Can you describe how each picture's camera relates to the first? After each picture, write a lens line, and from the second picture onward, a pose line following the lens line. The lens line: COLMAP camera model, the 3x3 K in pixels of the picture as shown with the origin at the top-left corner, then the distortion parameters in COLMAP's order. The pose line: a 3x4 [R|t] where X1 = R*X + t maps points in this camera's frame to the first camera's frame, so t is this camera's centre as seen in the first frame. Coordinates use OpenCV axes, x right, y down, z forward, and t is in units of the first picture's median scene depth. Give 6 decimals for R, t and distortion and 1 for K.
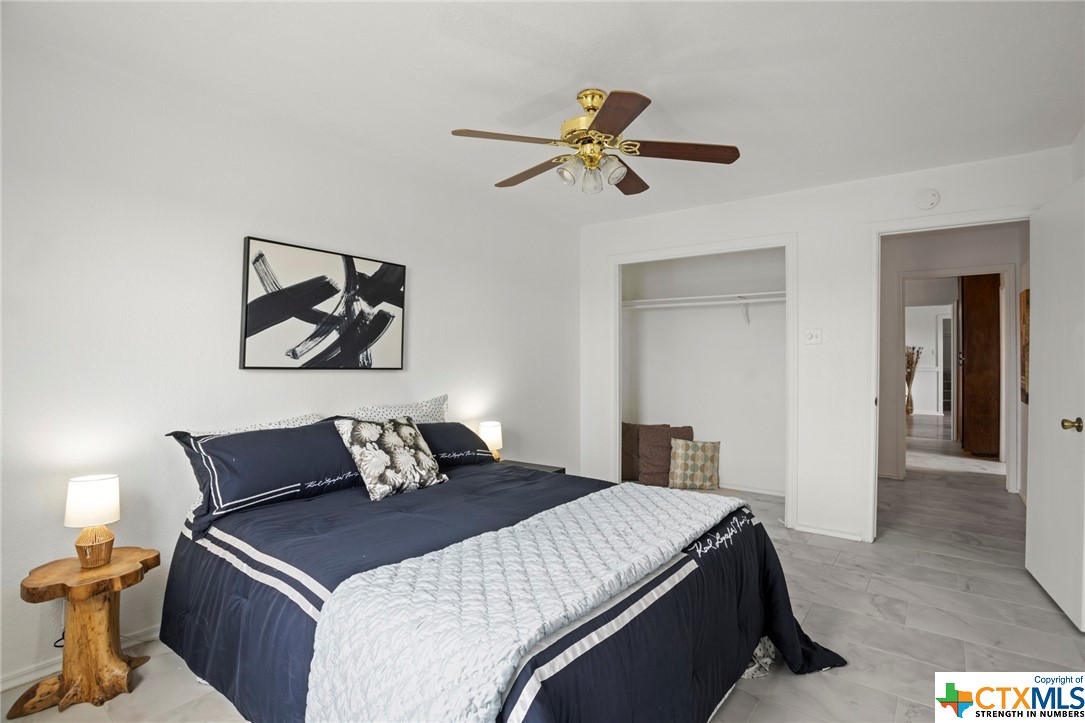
lens RADIAL K [[521.9, 0, 545.5], [0, 521.9, 356.4], [0, 0, 1]] dist [-0.061775, 0.012434]
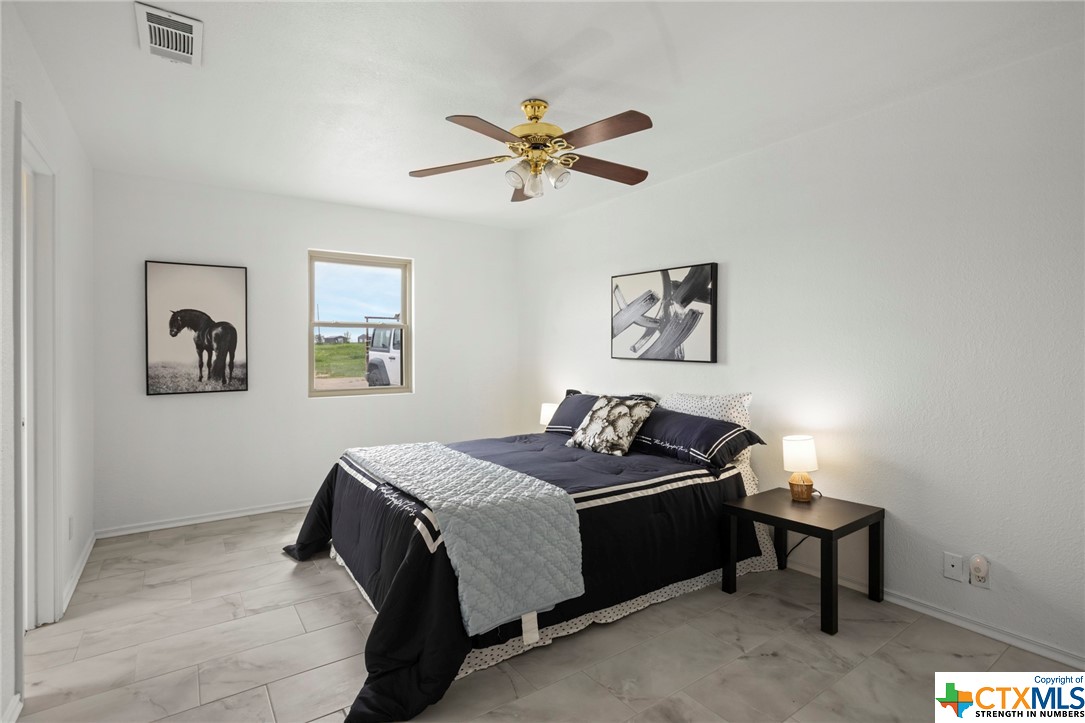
lens RADIAL K [[521.9, 0, 545.5], [0, 521.9, 355.8], [0, 0, 1]] dist [-0.061775, 0.012434]
pose [[-0.269247, 0.007509, -0.963042, 0.890258], [0.003014, 0.999971, 0.006955, 0.003099], [0.963066, -0.001030, -0.269262, 1.044446]]
